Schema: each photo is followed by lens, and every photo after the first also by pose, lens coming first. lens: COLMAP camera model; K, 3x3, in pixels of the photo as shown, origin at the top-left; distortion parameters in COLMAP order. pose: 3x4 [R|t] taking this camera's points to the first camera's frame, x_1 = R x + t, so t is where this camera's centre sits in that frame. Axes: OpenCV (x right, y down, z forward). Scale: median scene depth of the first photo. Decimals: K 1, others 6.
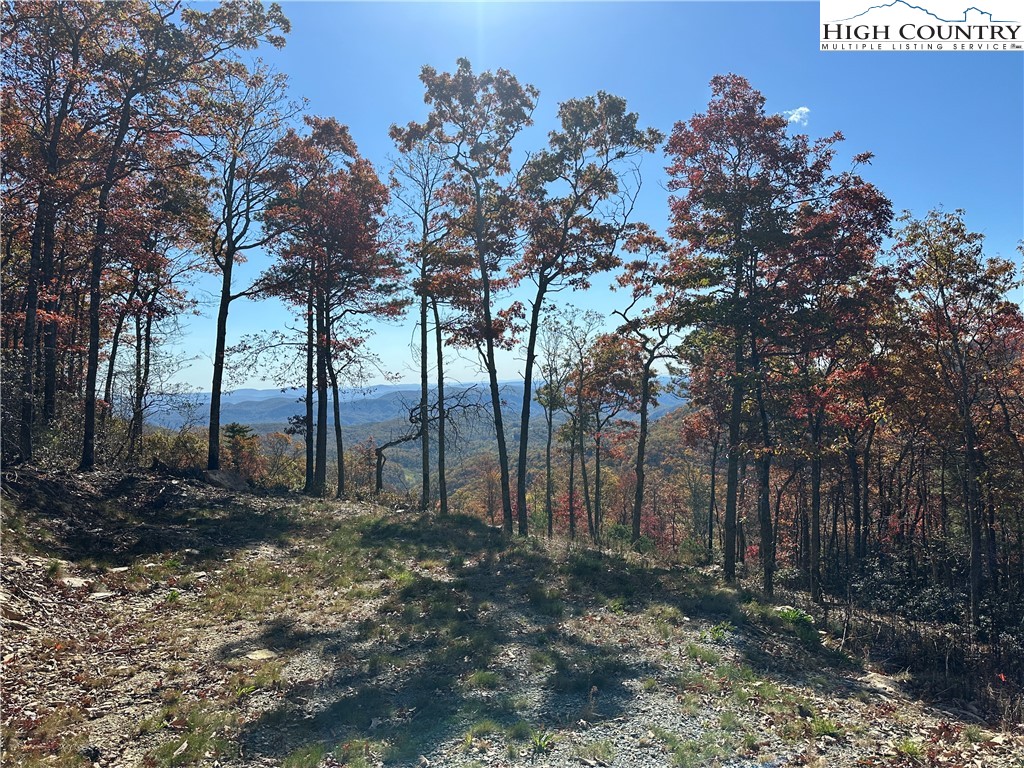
lens RADIAL K [[722.4, 0, 507.9], [0, 722.4, 381.1], [0, 0, 1]] dist [0.054796, -0.001740]
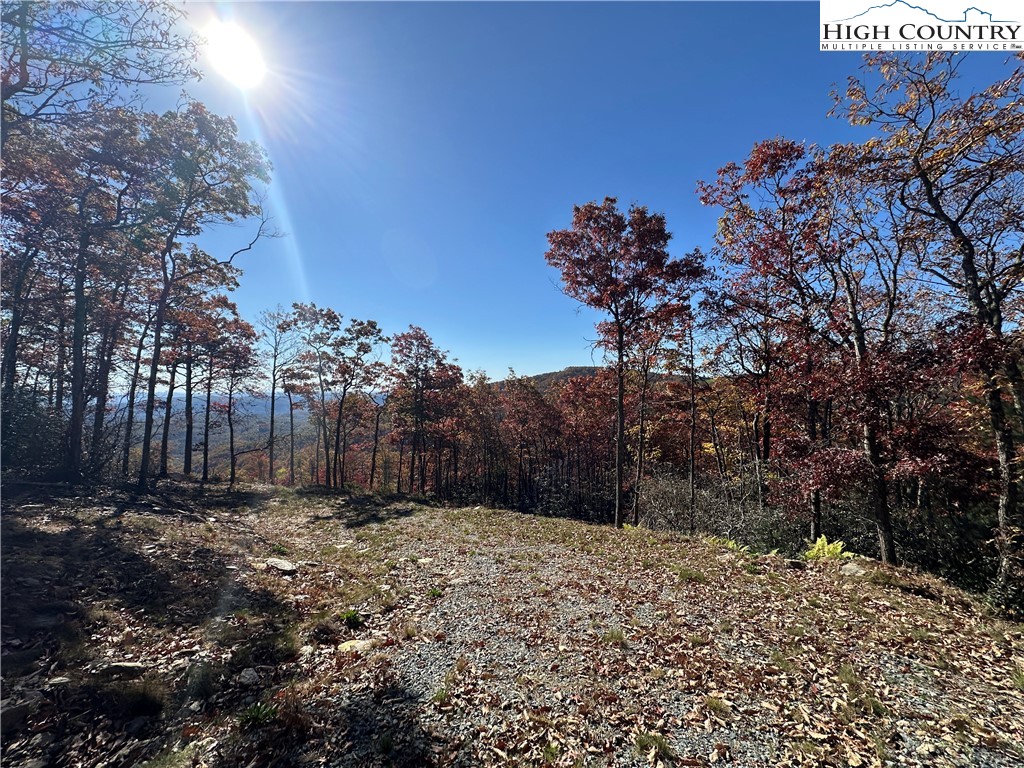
lens RADIAL K [[408.0, 0, 514.3], [0, 408.0, 389.1], [0, 0, 1]] dist [0.000310, -0.000111]
pose [[0.842173, 0.030445, 0.538347, -0.214597], [-0.021451, 0.999506, -0.022967, -0.115221], [-0.538780, 0.007794, 0.842410, -0.535454]]
